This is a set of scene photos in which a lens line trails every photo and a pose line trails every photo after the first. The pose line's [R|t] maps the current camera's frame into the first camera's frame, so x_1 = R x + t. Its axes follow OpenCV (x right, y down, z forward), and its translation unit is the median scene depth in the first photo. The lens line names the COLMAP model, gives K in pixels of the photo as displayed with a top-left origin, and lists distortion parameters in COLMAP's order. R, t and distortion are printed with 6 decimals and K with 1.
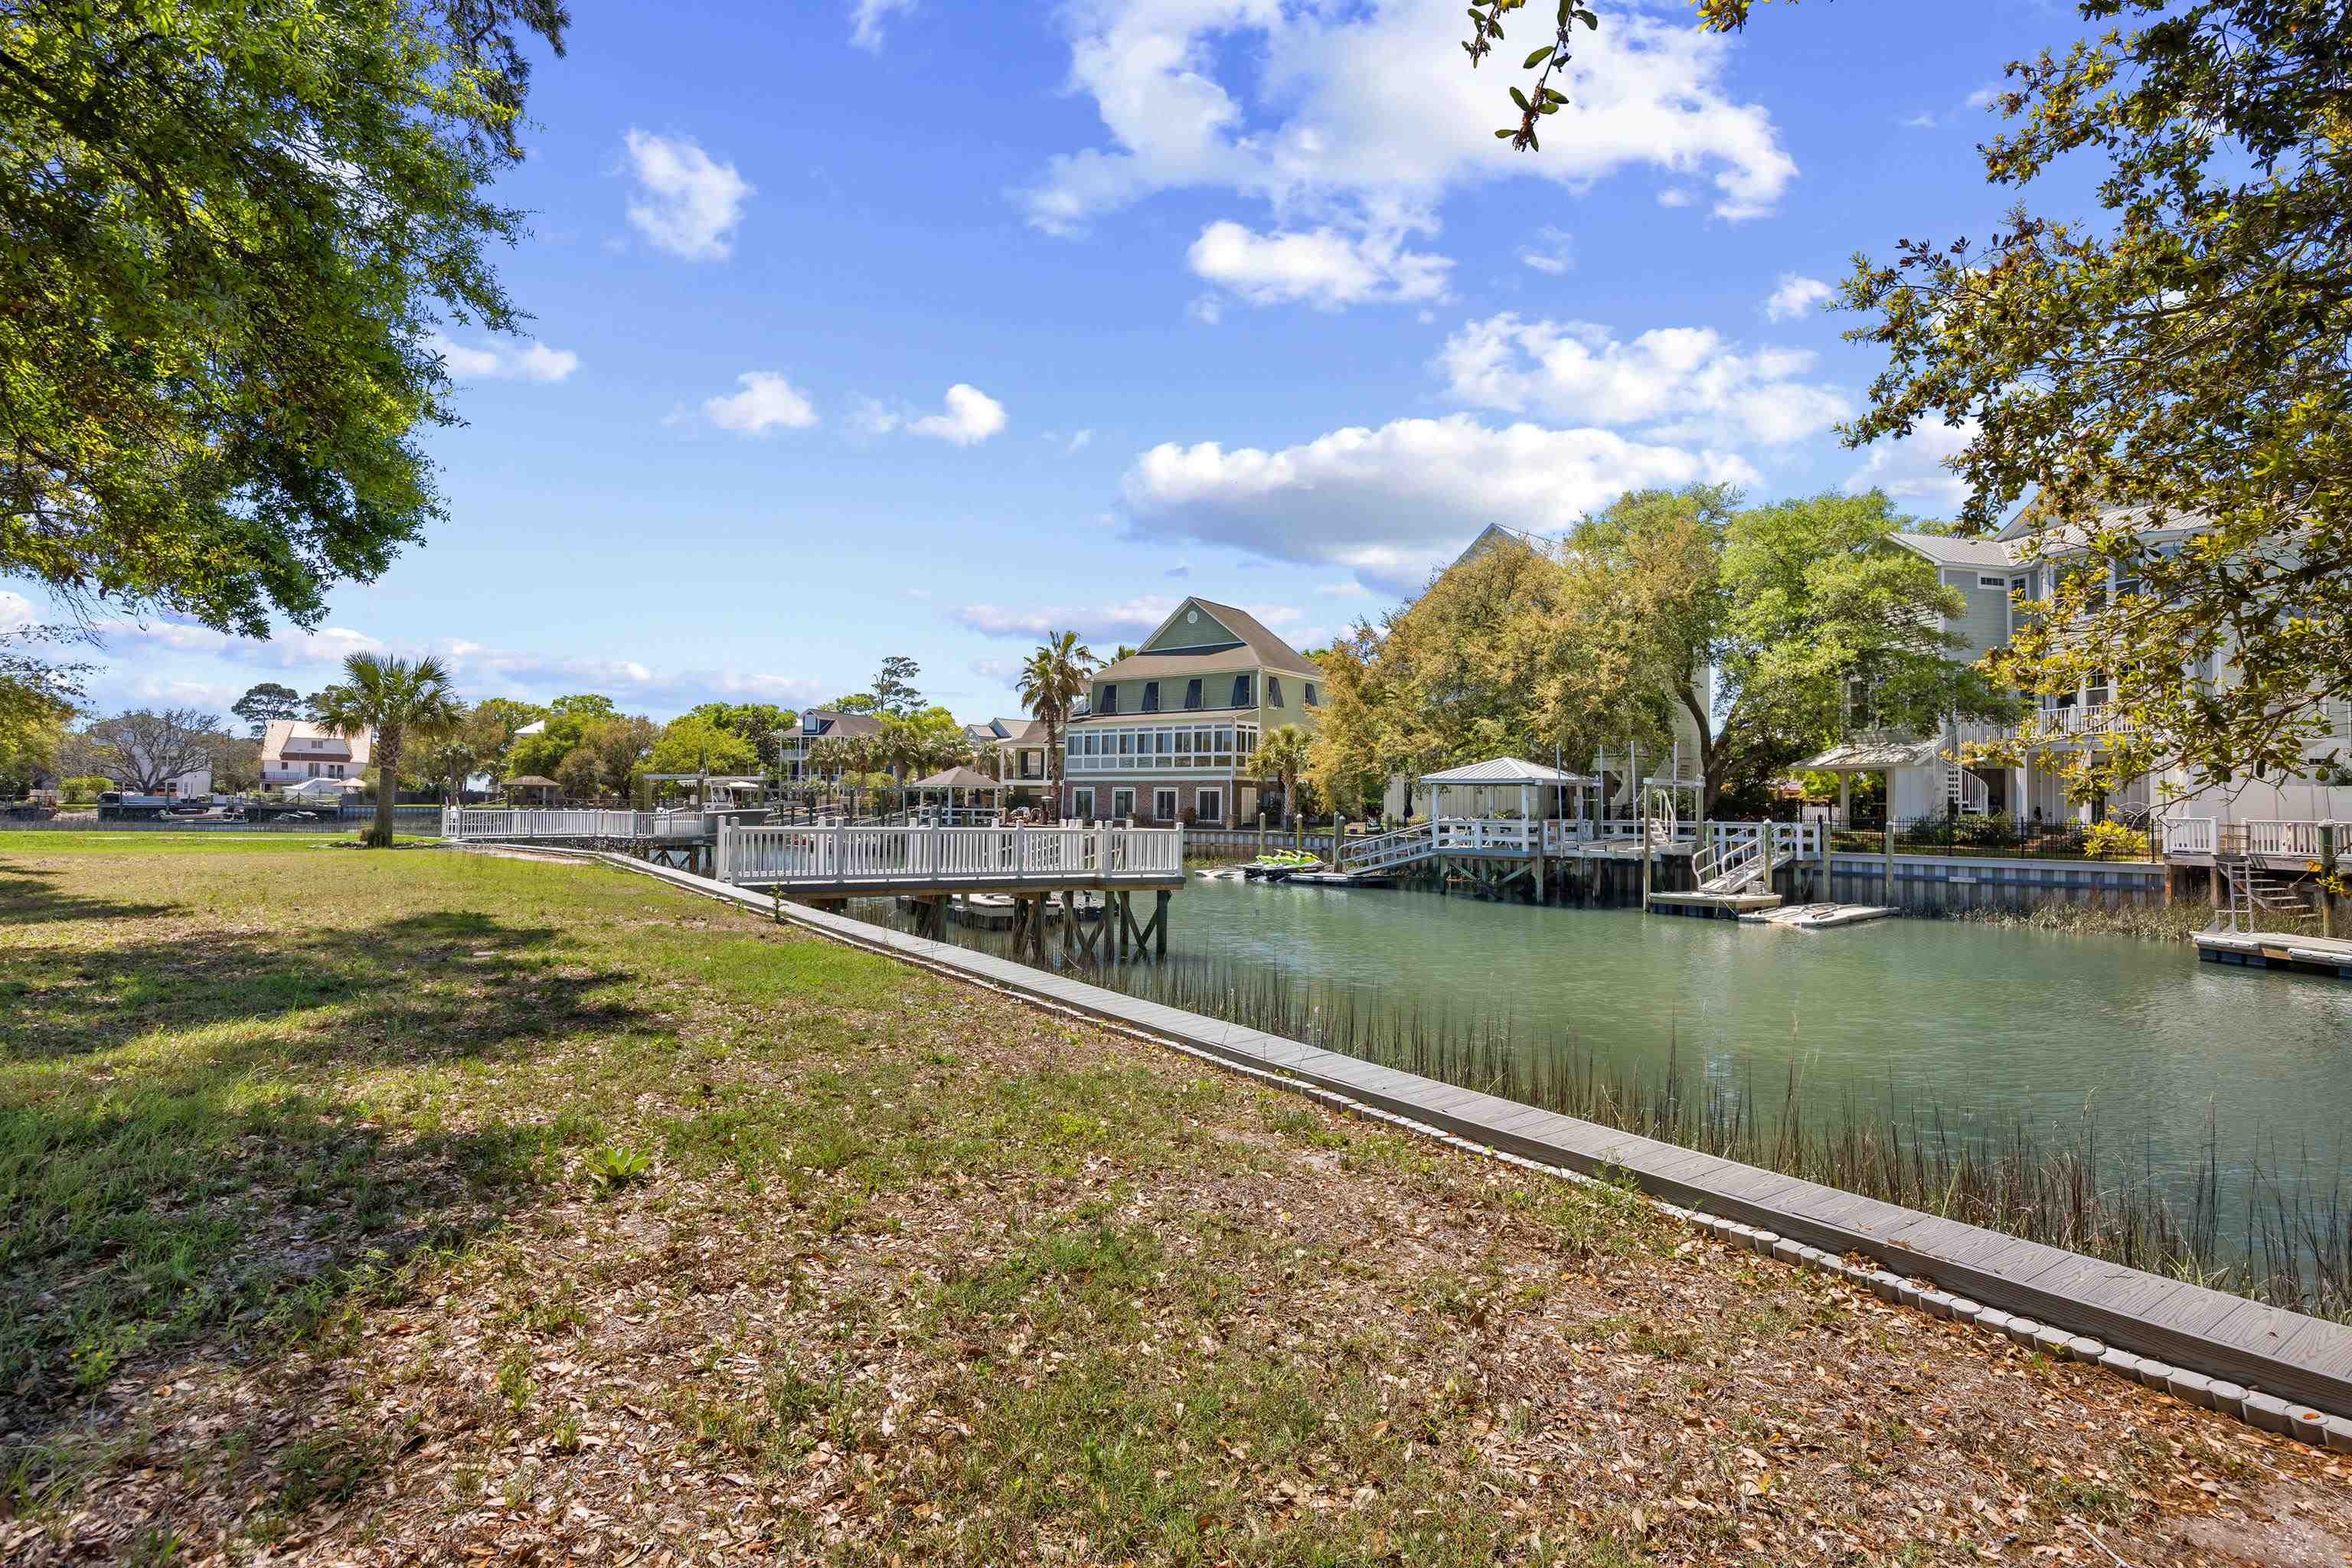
lens RADIAL K [[1131.0, 0, 1171.1], [0, 1131.0, 780.6], [0, 0, 1]] dist [-0.013678, -0.000198]
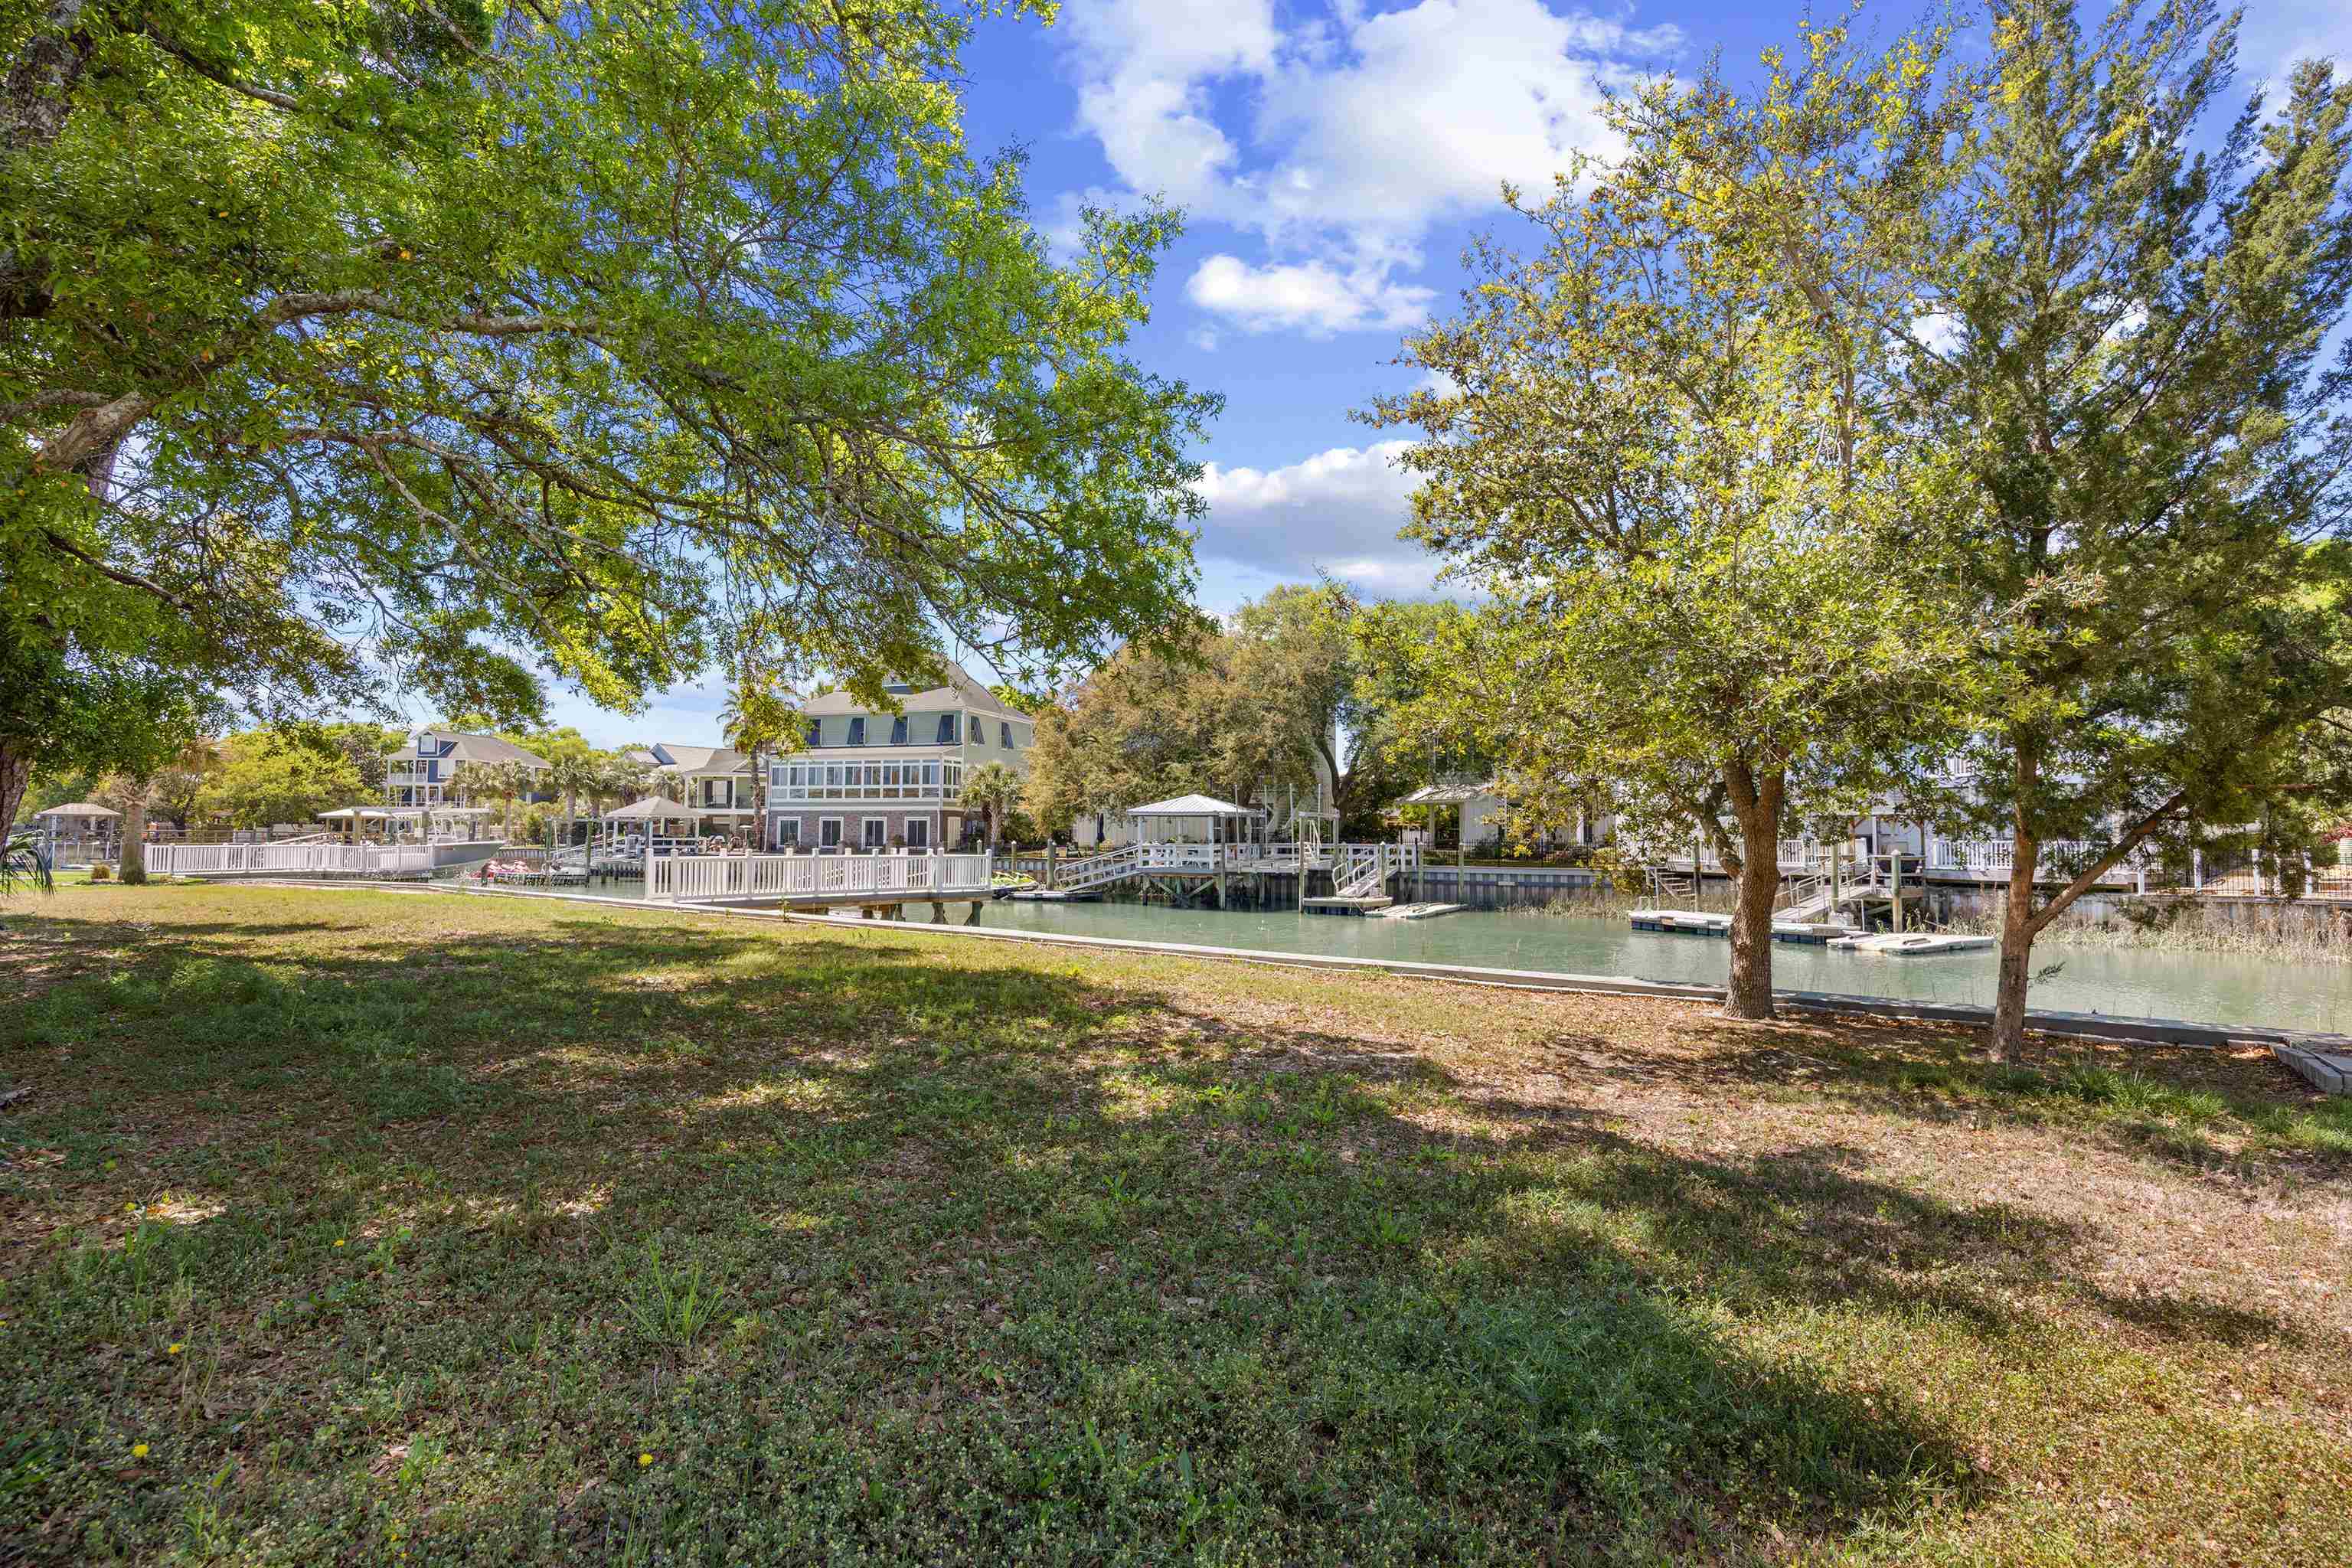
lens RADIAL K [[1131.0, 0, 1178.3], [0, 1131.0, 792.9], [0, 0, 1]] dist [-0.013678, -0.000198]
pose [[0.948735, 0.003747, 0.316049, -0.110719], [-0.000357, 0.999942, -0.010783, -0.008116], [-0.316071, 0.010117, 0.948682, -0.177114]]
